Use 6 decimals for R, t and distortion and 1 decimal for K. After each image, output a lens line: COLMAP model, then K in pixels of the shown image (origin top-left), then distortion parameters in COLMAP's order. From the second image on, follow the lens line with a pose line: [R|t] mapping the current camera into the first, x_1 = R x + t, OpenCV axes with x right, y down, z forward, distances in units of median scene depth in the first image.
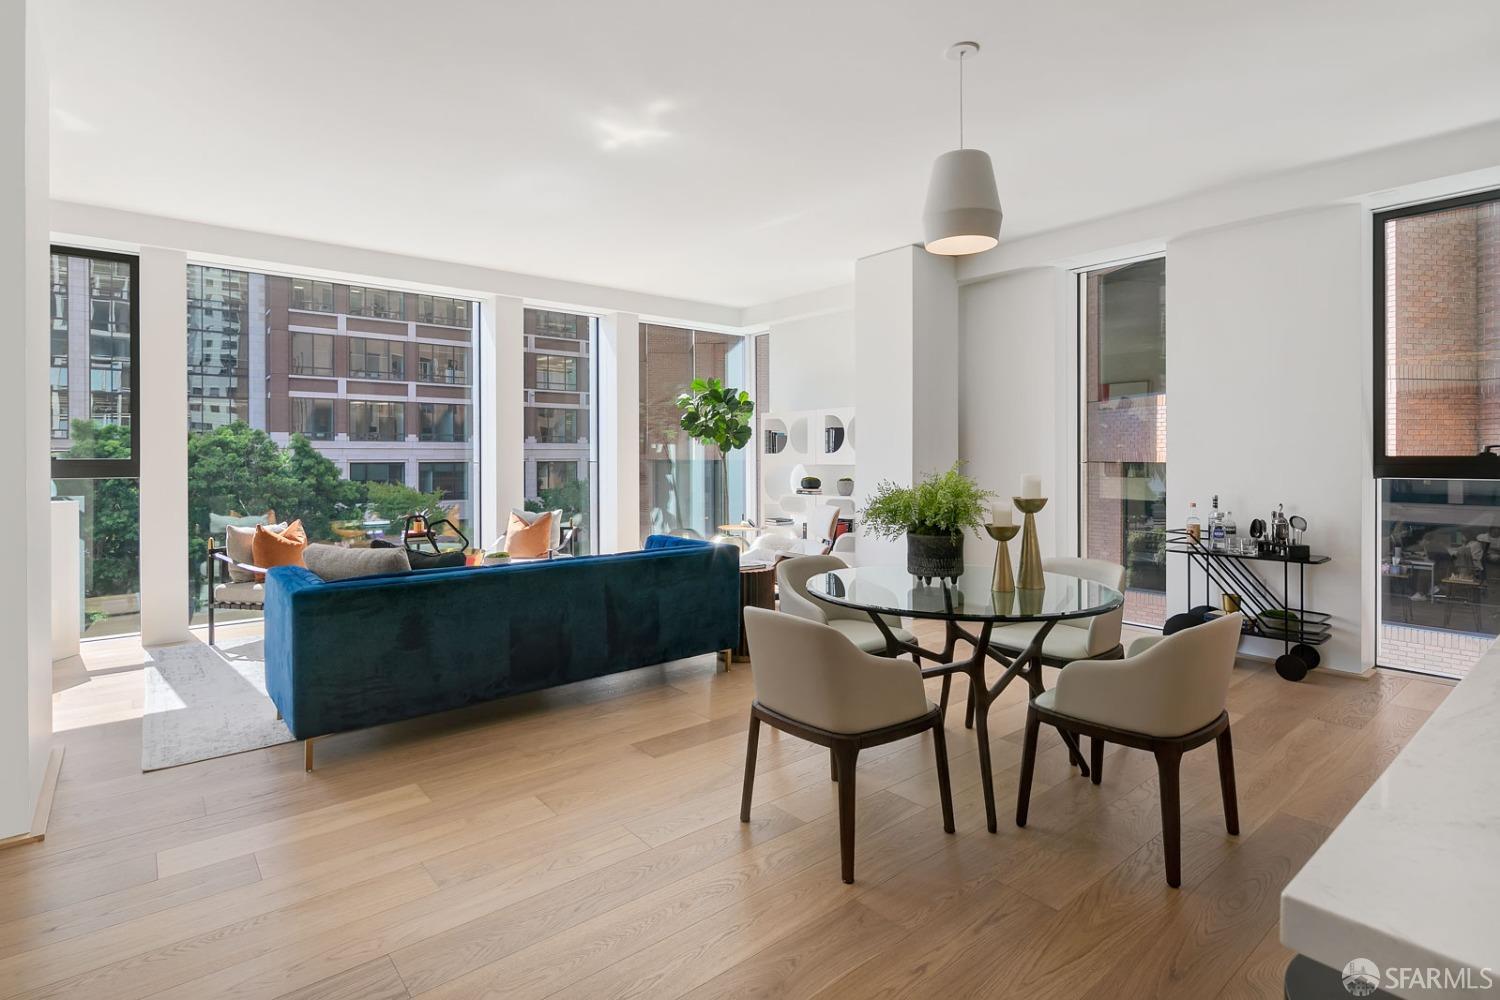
lens RADIAL K [[749.4, 0, 748.2], [0, 749.4, 456.6], [0, 0, 1]] dist [0.001598, 0.000411]
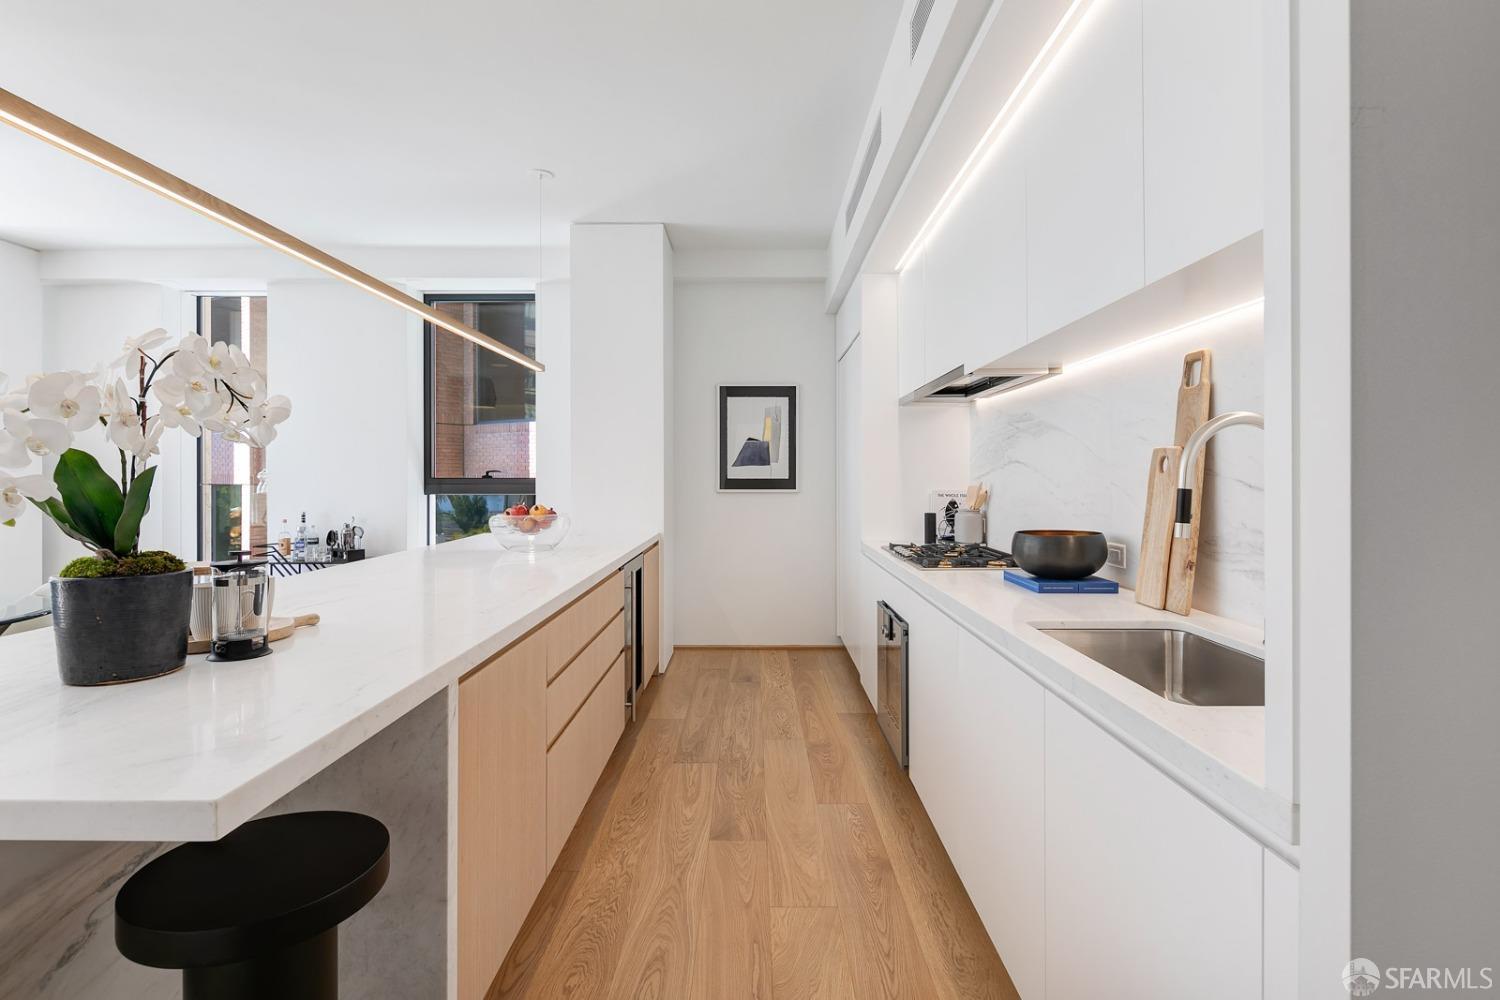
lens RADIAL K [[739.4, 0, 753.9], [0, 739.4, 475.1], [0, 0, 1]] dist [0.002306, -0.000053]
pose [[0.638348, 0.002335, 0.769744, 0.150291], [0.001322, 0.999991, -0.004130, 0.000549], [-0.769747, 0.003654, 0.638339, -0.208468]]
